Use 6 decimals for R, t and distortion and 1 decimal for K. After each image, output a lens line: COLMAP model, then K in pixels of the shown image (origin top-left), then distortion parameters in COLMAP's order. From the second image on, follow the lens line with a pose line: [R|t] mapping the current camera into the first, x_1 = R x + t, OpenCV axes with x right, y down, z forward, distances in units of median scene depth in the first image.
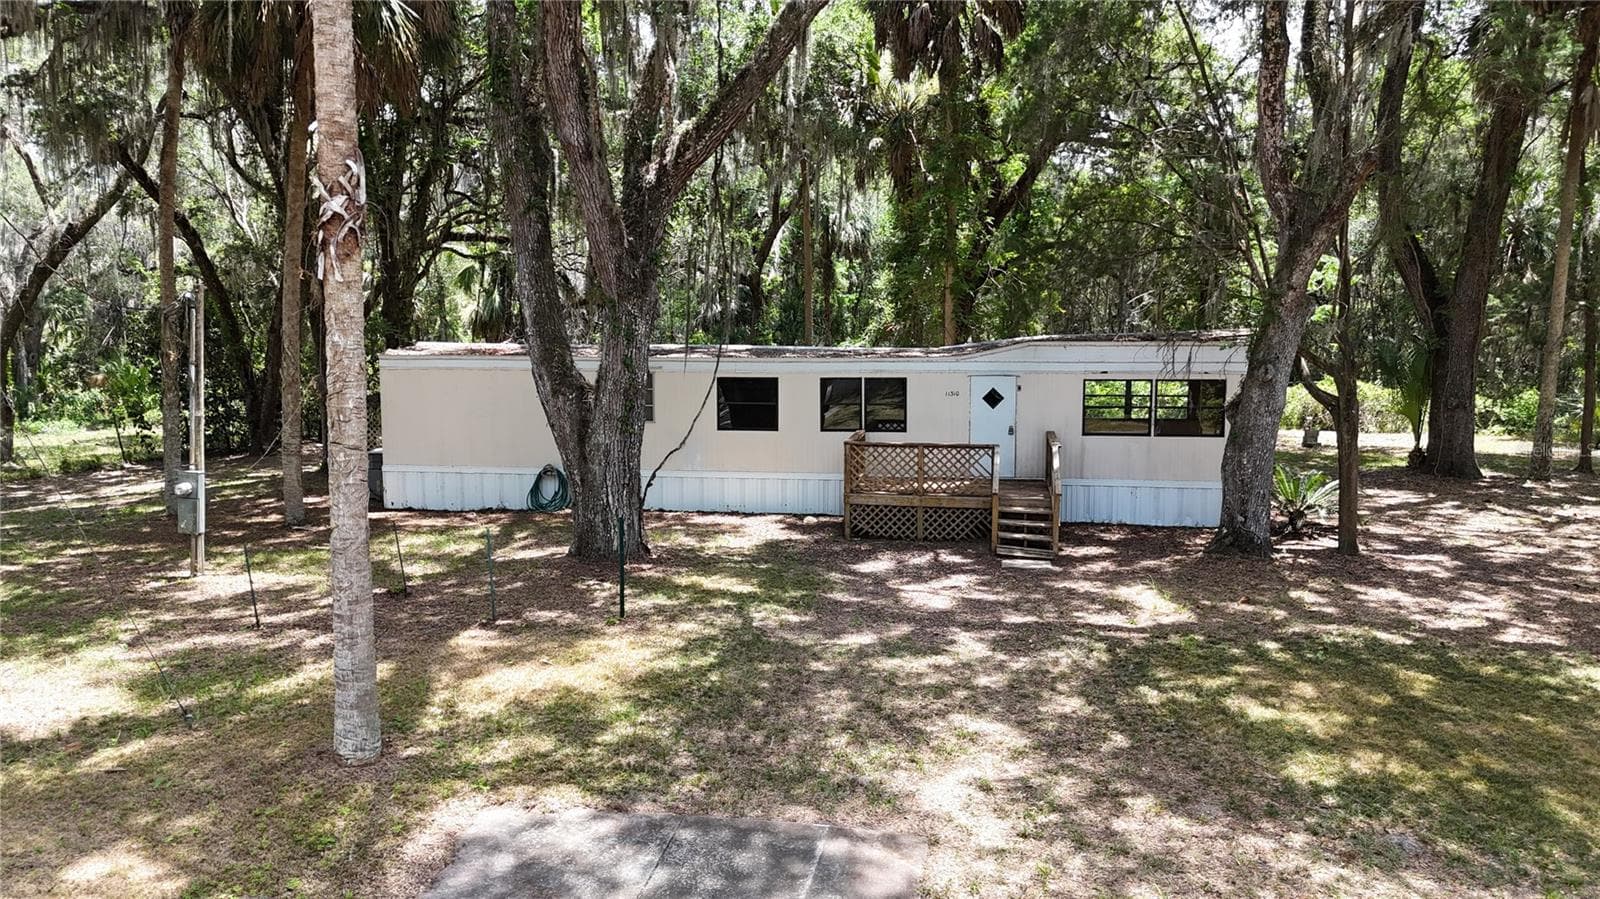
lens RADIAL K [[1197.7, 0, 800.0], [0, 1197.7, 449.5], [0, 0, 1]] dist [0.072598, -0.066244]
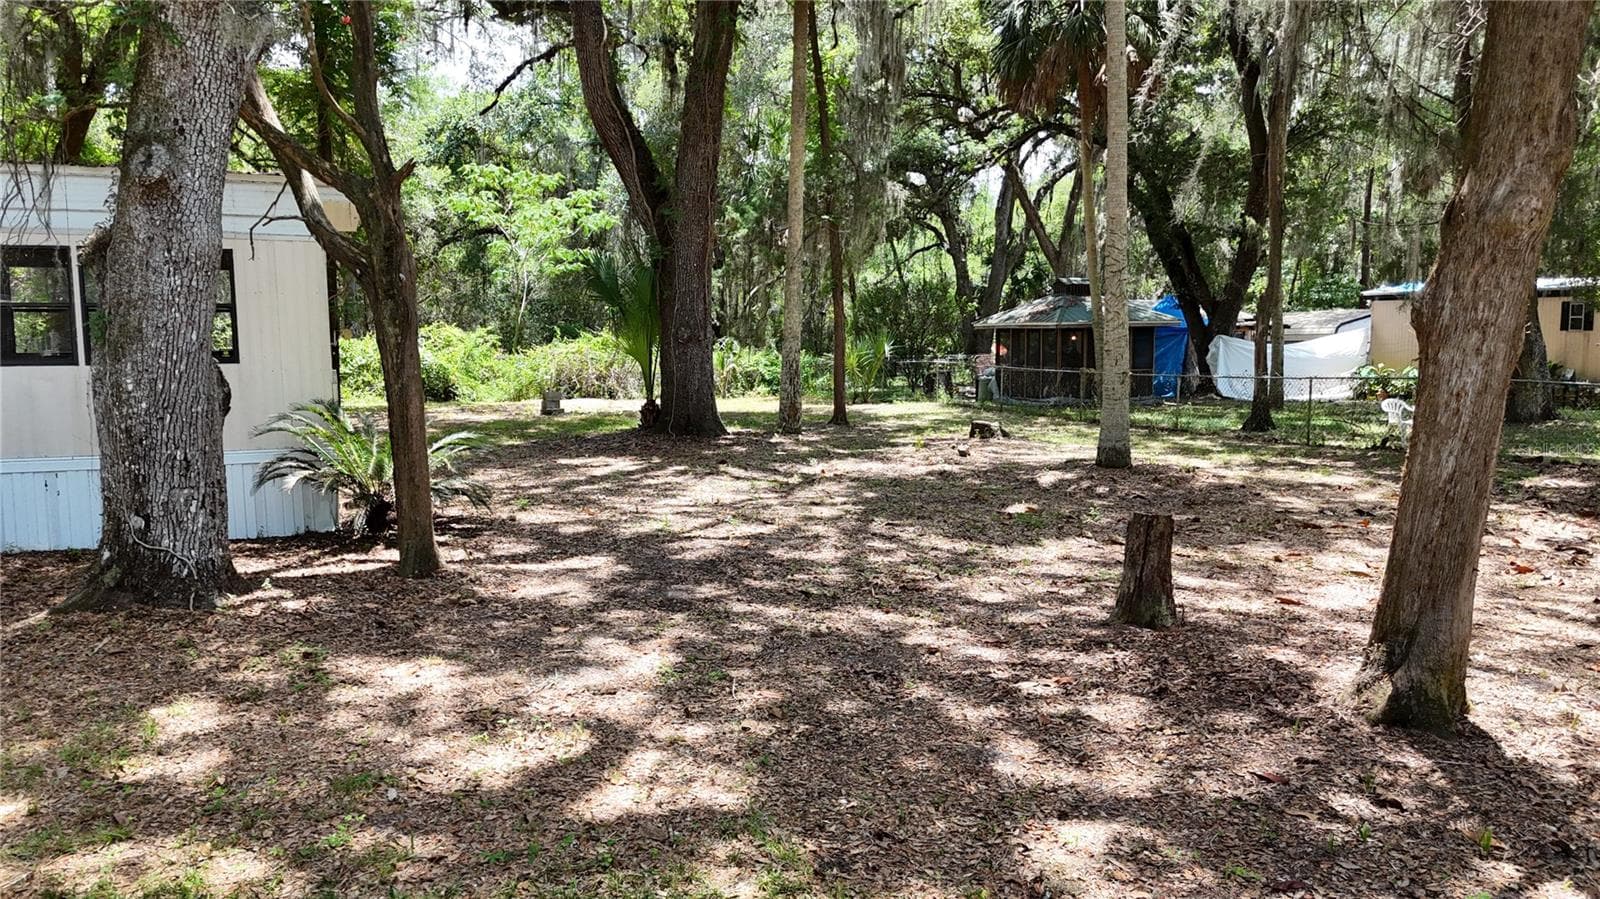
lens RADIAL K [[1197.7, 0, 800.0], [0, 1197.7, 449.5], [0, 0, 1]] dist [0.072598, -0.066244]
pose [[0.864680, -0.054711, 0.499335, 0.318956], [0.056297, 0.998343, 0.011899, 0.036471], [-0.499159, 0.017823, 0.866327, 0.464402]]
